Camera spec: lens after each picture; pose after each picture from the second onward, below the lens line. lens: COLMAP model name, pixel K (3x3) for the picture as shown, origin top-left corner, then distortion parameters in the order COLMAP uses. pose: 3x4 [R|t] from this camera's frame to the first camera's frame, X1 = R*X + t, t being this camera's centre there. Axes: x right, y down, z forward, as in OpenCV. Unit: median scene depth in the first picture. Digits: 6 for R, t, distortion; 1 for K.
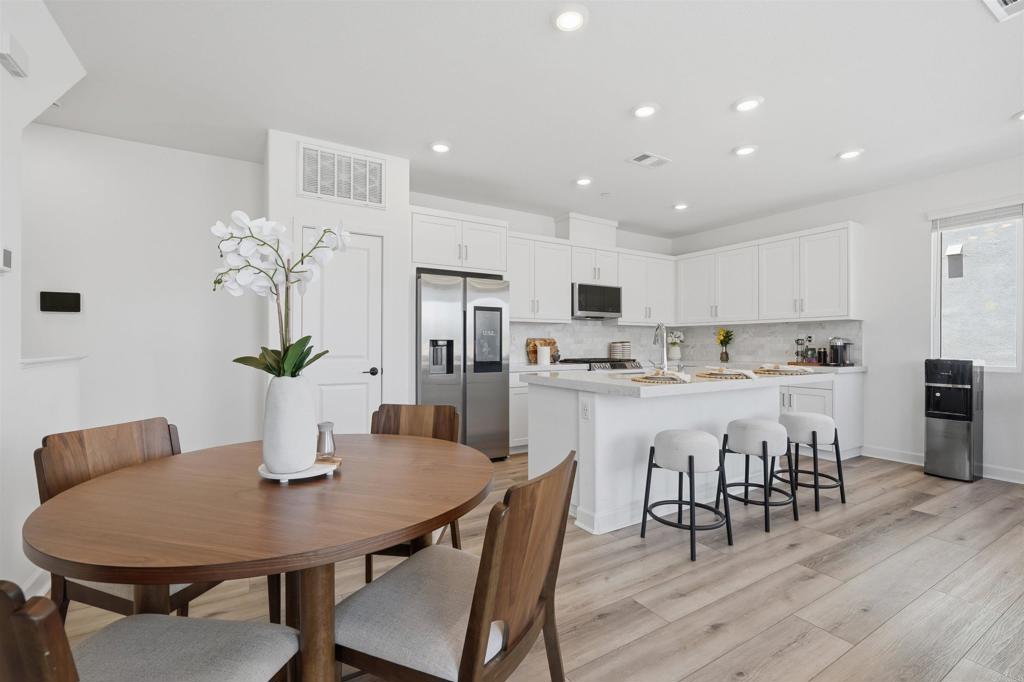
lens RADIAL K [[448.2, 0, 512.0], [0, 448.2, 341.0], [0, 0, 1]] dist [-0.001453, -0.000555]
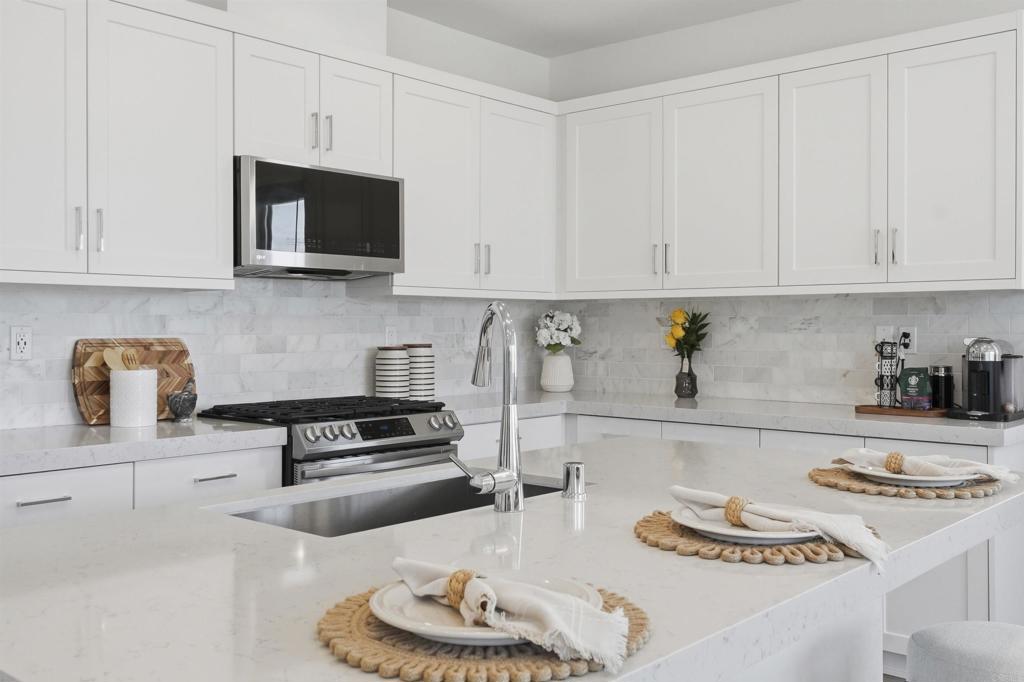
lens RADIAL K [[977.5, 0, 509.9], [0, 977.5, 325.8], [0, 0, 1]] dist [0.018765, 0.011233]
pose [[0.956289, -0.000729, 0.292423, 0.126657], [-0.001354, 0.999975, 0.006918, -0.021724], [-0.292421, -0.007012, 0.956264, 0.339172]]
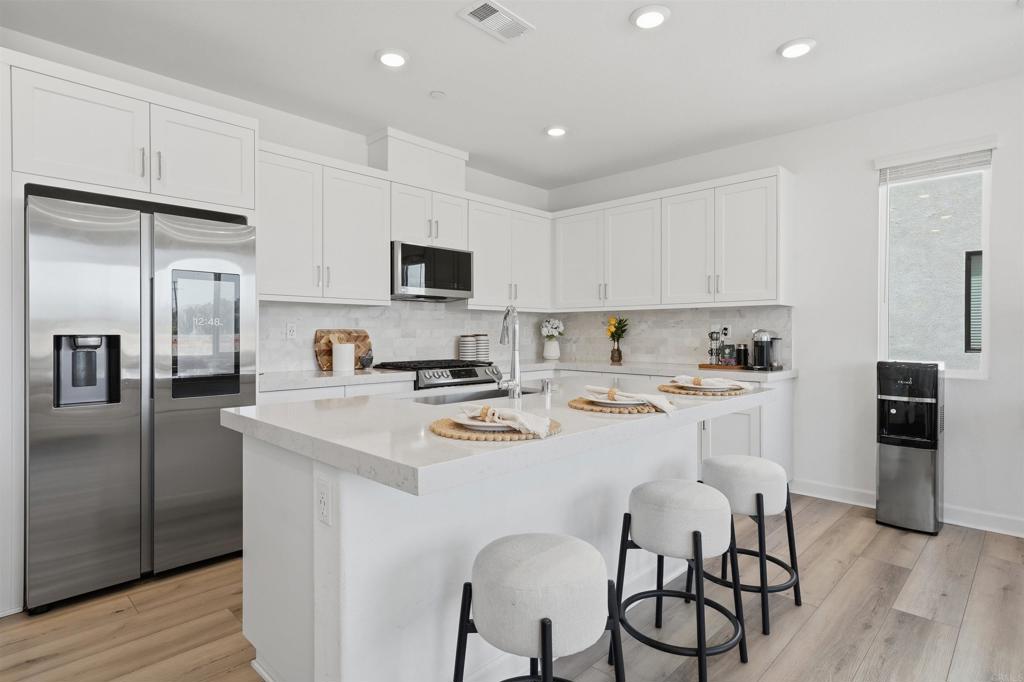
lens RADIAL K [[533.9, 0, 511.0], [0, 533.9, 332.5], [0, 0, 1]] dist [0.004369, 0.000910]
pose [[0.968913, 0.000026, 0.247403, 0.119598], [-0.001488, 0.999983, 0.005723, -0.007585], [-0.247398, -0.005913, 0.968896, 0.256881]]
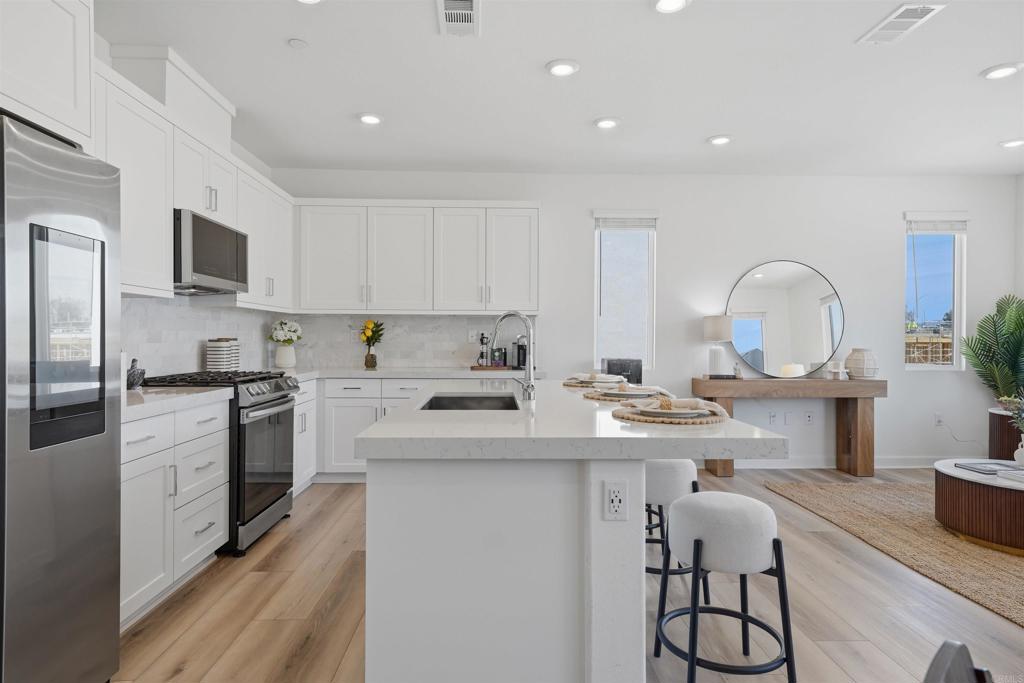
lens RADIAL K [[574.5, 0, 509.9], [0, 574.5, 340.8], [0, 0, 1]] dist [0.015034, 0.001171]
pose [[0.492523, -0.001619, 0.870298, -0.220131], [-0.010910, 0.999908, 0.008035, -0.006053], [-0.870231, -0.013452, 0.492460, 0.455848]]
